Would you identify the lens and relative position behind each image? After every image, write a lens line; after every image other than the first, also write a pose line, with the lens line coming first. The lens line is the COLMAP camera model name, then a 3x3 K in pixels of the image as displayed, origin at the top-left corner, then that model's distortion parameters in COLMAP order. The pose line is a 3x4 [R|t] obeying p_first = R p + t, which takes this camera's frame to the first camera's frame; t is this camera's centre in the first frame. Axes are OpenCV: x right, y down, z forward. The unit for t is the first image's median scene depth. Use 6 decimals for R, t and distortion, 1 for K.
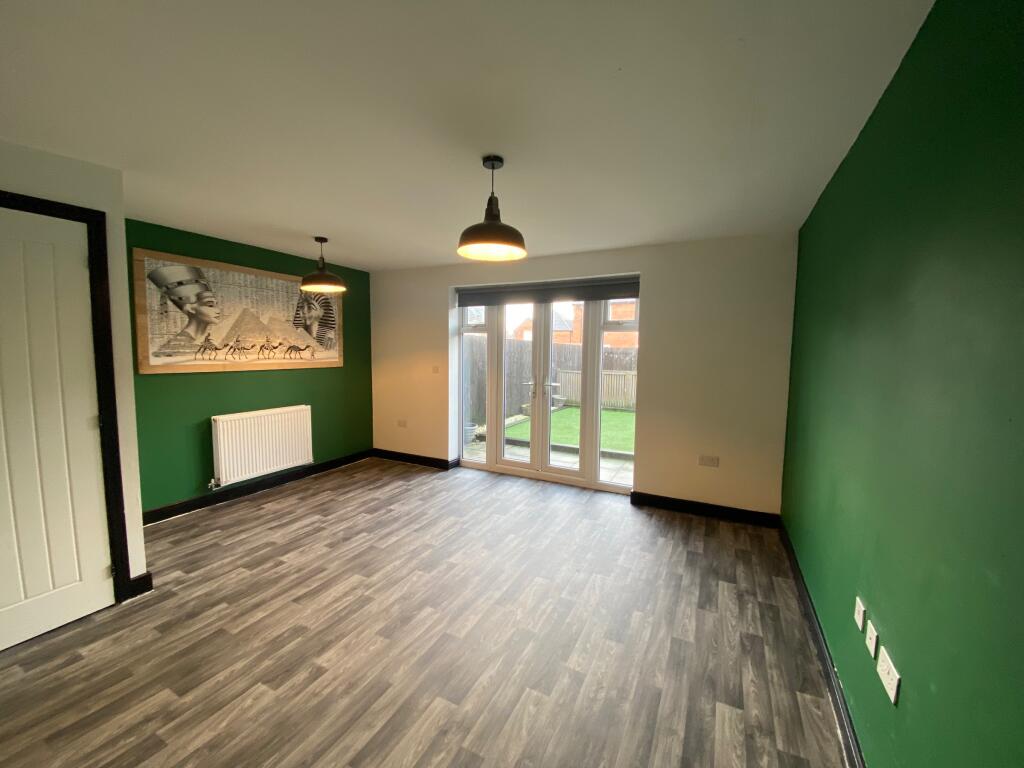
lens RADIAL K [[413.0, 0, 509.8], [0, 413.0, 379.2], [0, 0, 1]] dist [-0.008854, -0.001695]
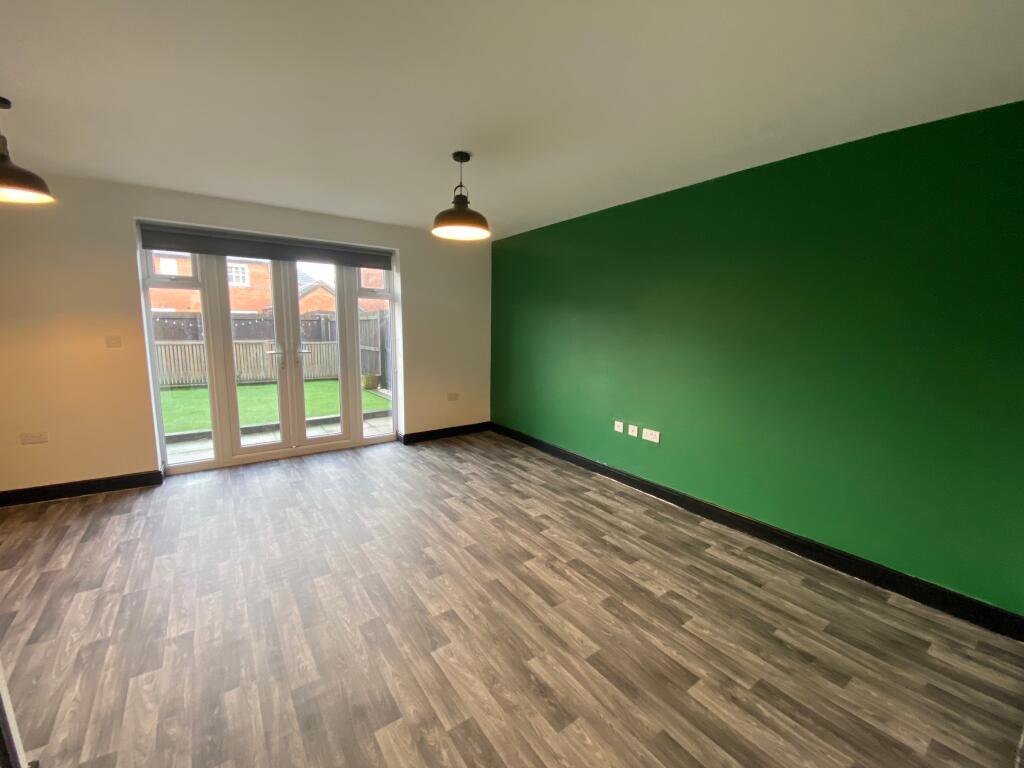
lens RADIAL K [[413.0, 0, 506.2], [0, 413.0, 388.5], [0, 0, 1]] dist [-0.008854, -0.001695]
pose [[0.447652, -0.137259, 0.883611, -0.542242], [0.060784, 0.990534, 0.123074, 0.008466], [-0.892140, -0.001385, 0.451758, 0.170857]]
